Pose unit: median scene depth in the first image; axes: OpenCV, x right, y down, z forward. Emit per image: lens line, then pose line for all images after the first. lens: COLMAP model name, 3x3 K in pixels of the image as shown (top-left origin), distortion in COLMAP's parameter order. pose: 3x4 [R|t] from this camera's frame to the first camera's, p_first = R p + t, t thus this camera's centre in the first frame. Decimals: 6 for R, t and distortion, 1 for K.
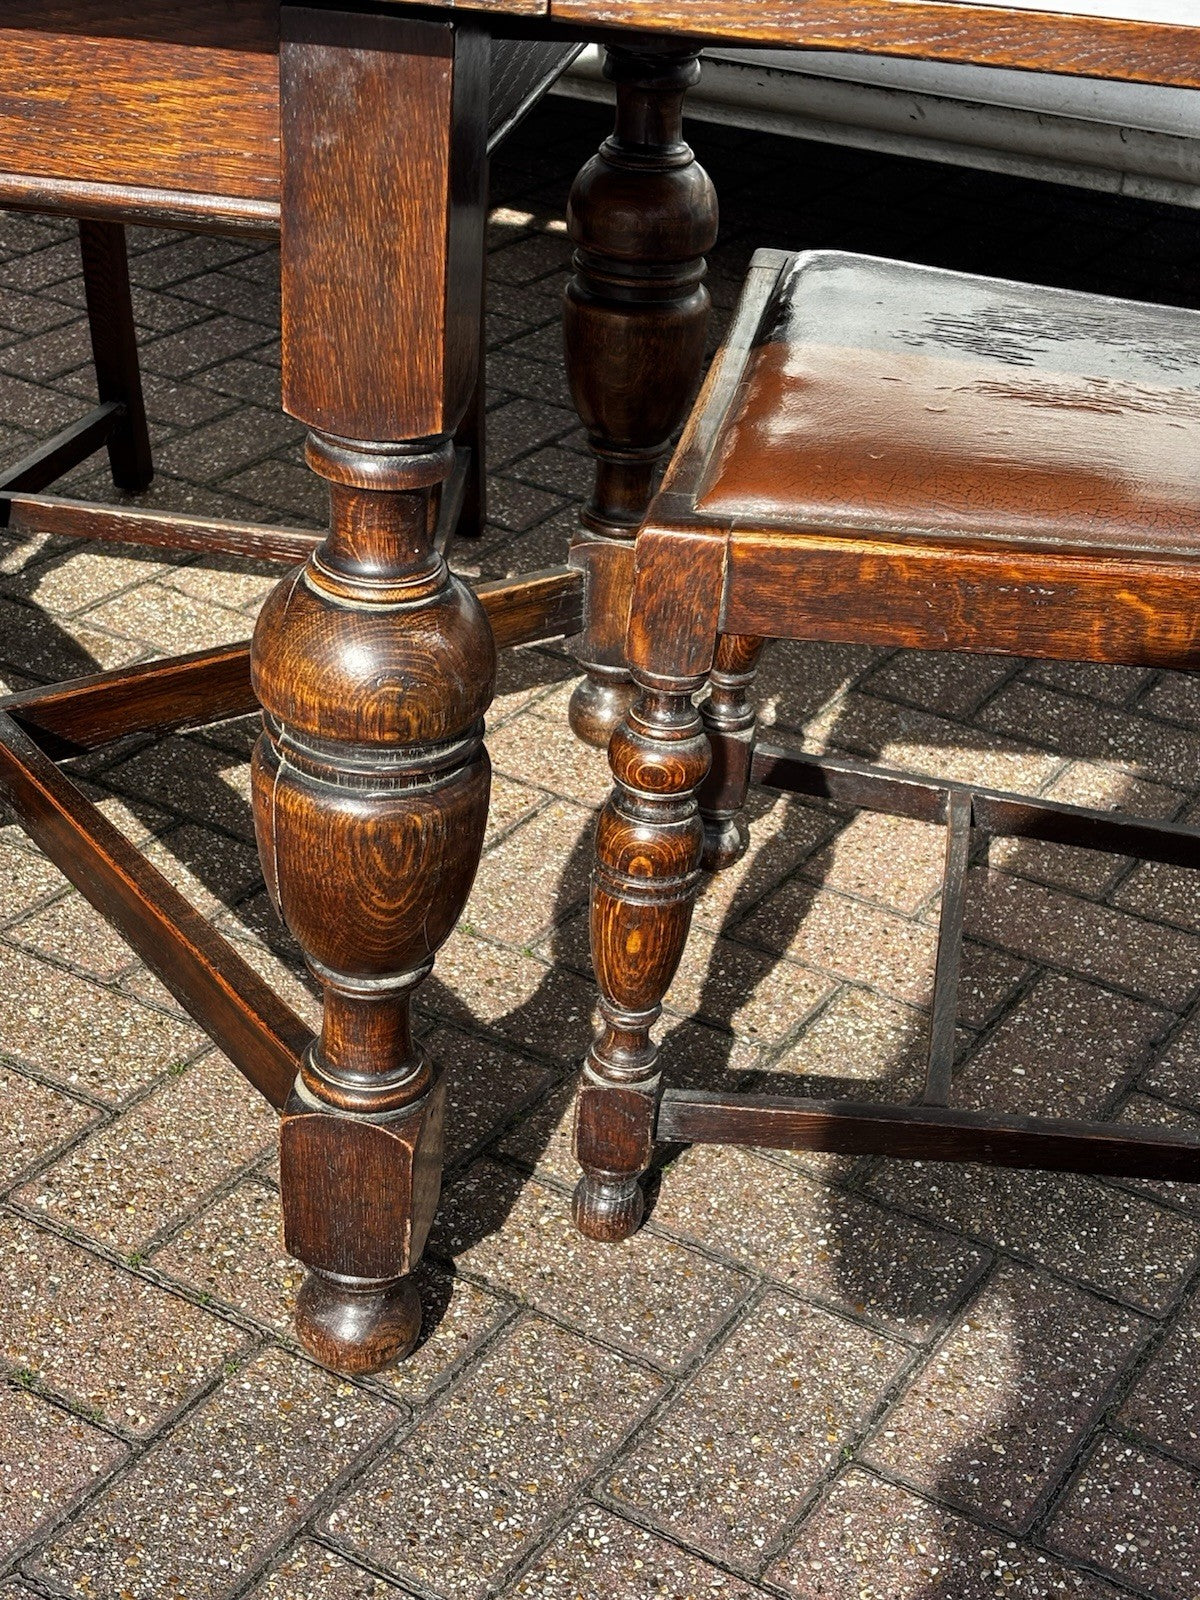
lens RADIAL K [[2462.1, 0, 600.7], [0, 2462.1, 806.2], [0, 0, 1]] dist [0.251620, -1.052884]
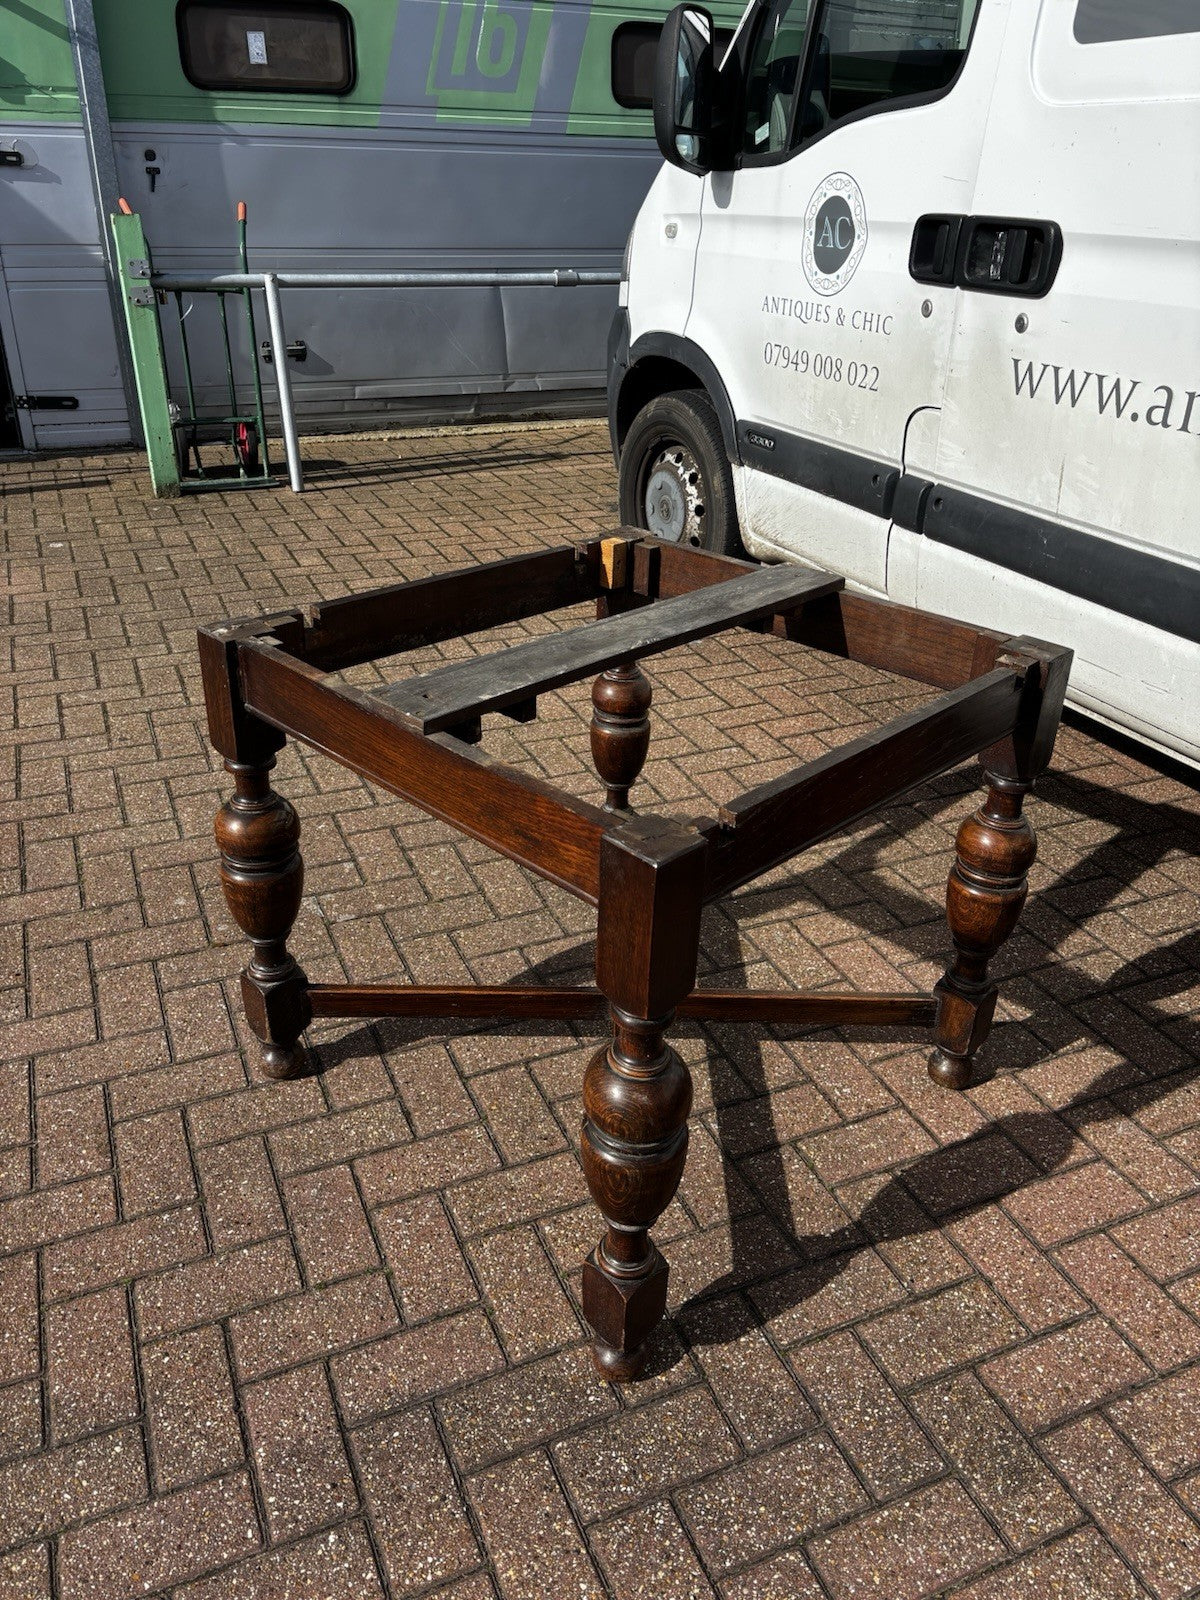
lens RADIAL K [[1220.2, 0, 602.6], [0, 1220.2, 798.1], [0, 0, 1]] dist [0.022947, -0.014703]
pose [[0.825375, 0.235874, -0.512952, 0.325650], [-0.265838, 0.963893, 0.015482, -0.275088], [0.498082, 0.123583, 0.858278, 0.019748]]
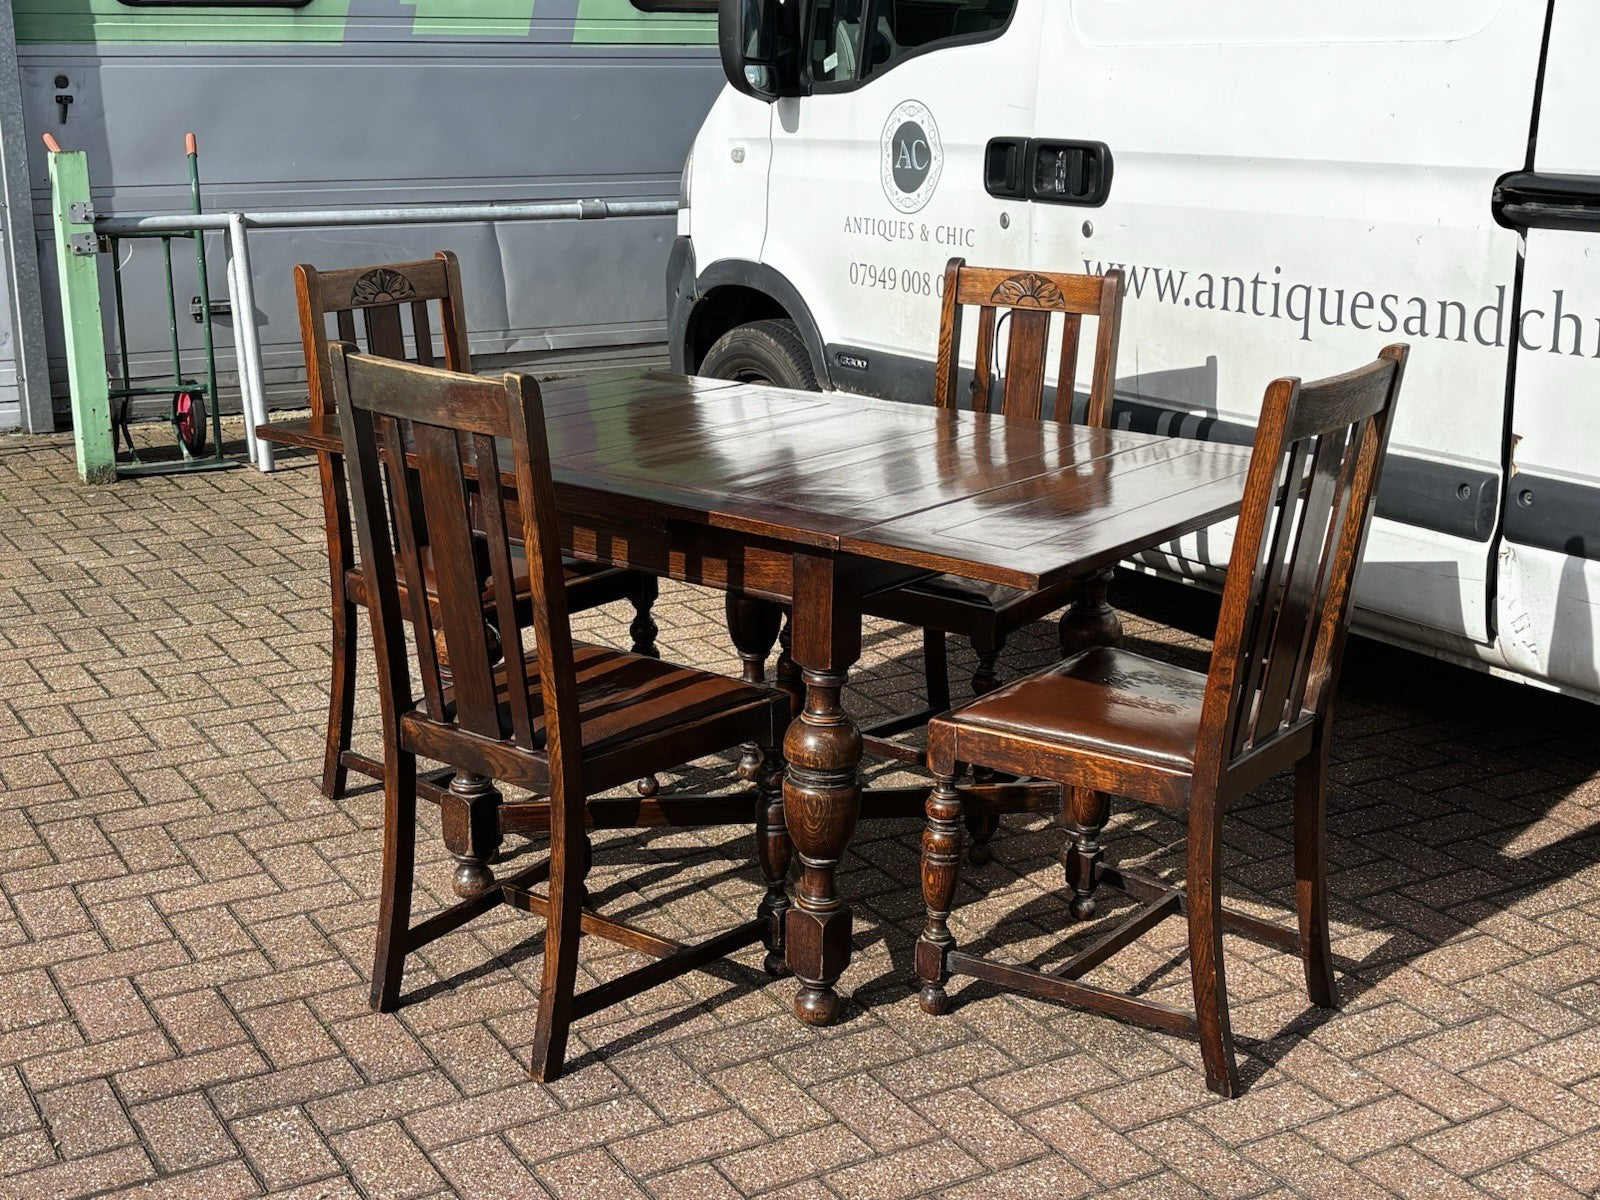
lens RADIAL K [[2072.0, 0, 800.0], [0, 2072.0, 609.2], [0, 0, 1]] dist [0.209927, -0.725213]
pose [[0.885633, 0.077889, -0.457808, 0.894834], [-0.195597, 0.956687, -0.215619, 0.288932], [0.421185, 0.280505, 0.862508, -1.081359]]
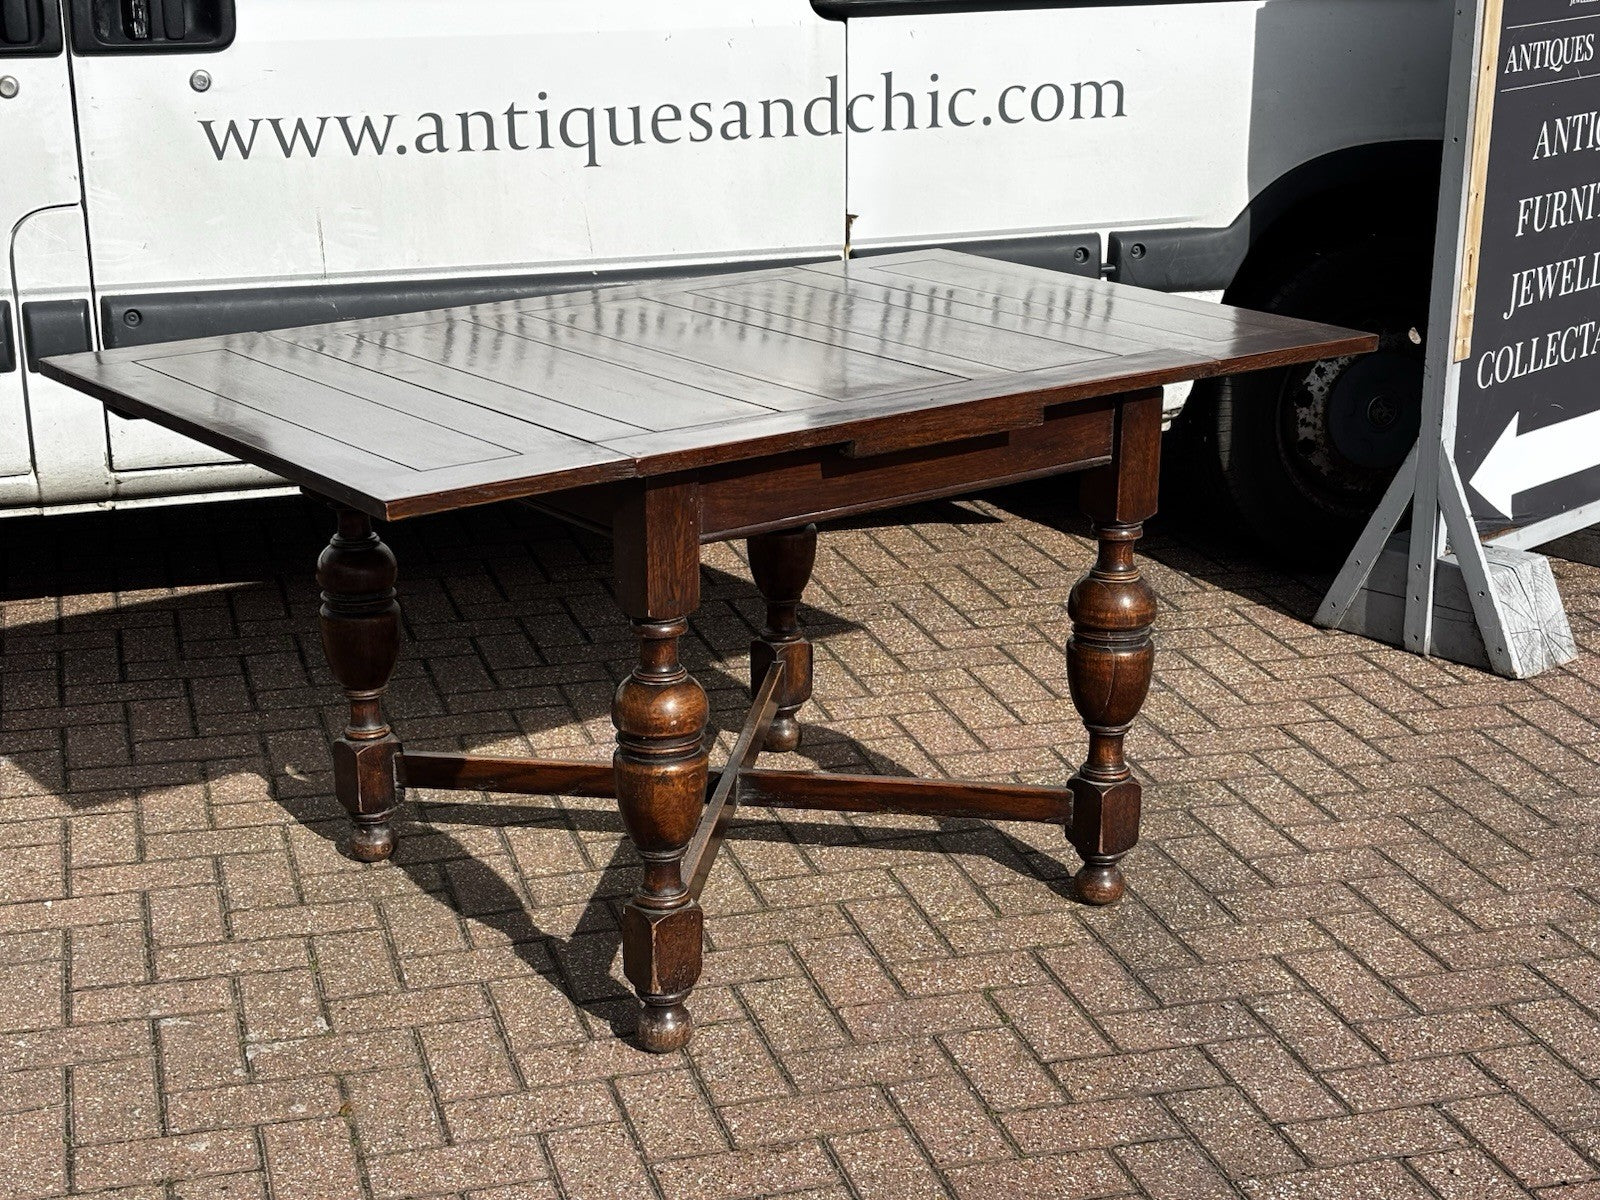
lens RADIAL K [[2462.1, 0, 799.1], [0, 2462.1, 617.6], [0, 0, 1]] dist [0.251620, -1.052884]
pose [[0.671619, -0.270887, 0.689600, -1.993440], [0.394188, 0.918742, -0.023012, -0.108315], [-0.627331, 0.287287, 0.723825, -0.719891]]
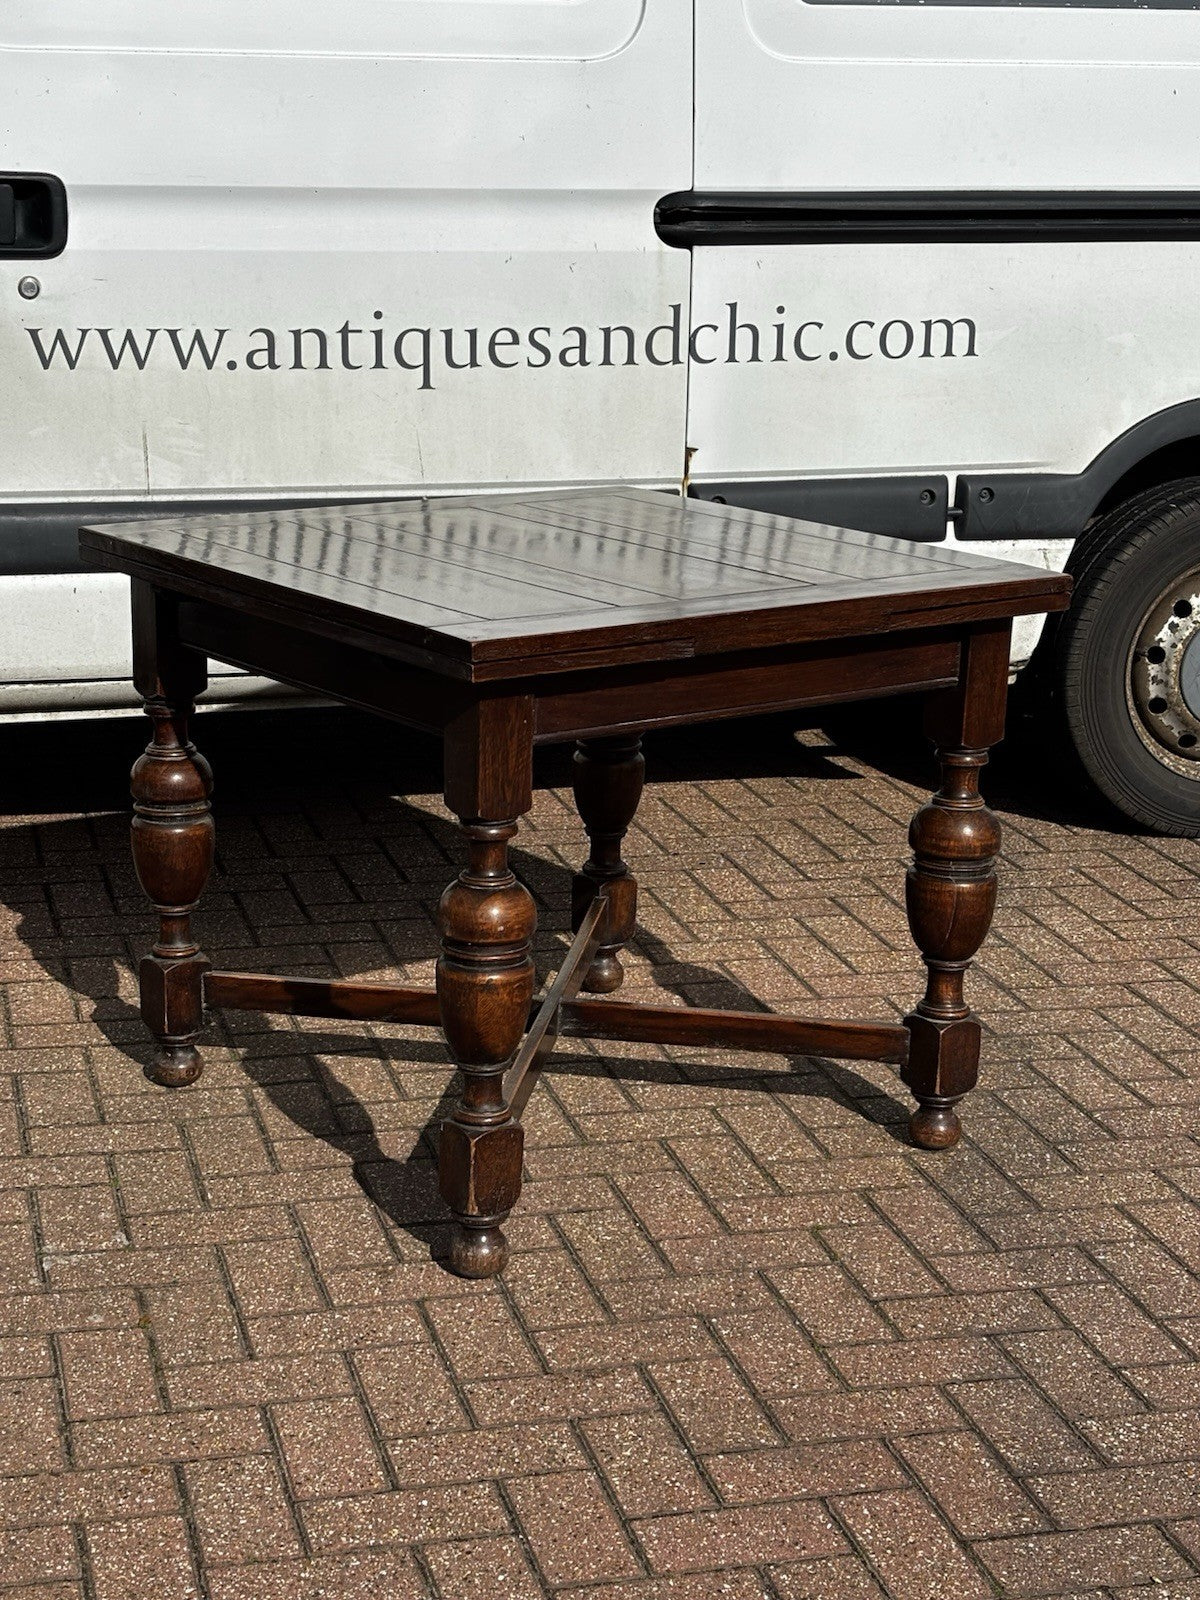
lens RADIAL K [[2585.6, 0, 582.3], [0, 2585.6, 802.7], [0, 0, 1]] dist [0.256364, -1.070357]
pose [[0.687593, -0.216540, 0.693056, -2.047698], [0.366425, 0.927521, -0.073740, -0.028258], [-0.626856, 0.304656, 0.717103, -0.708578]]
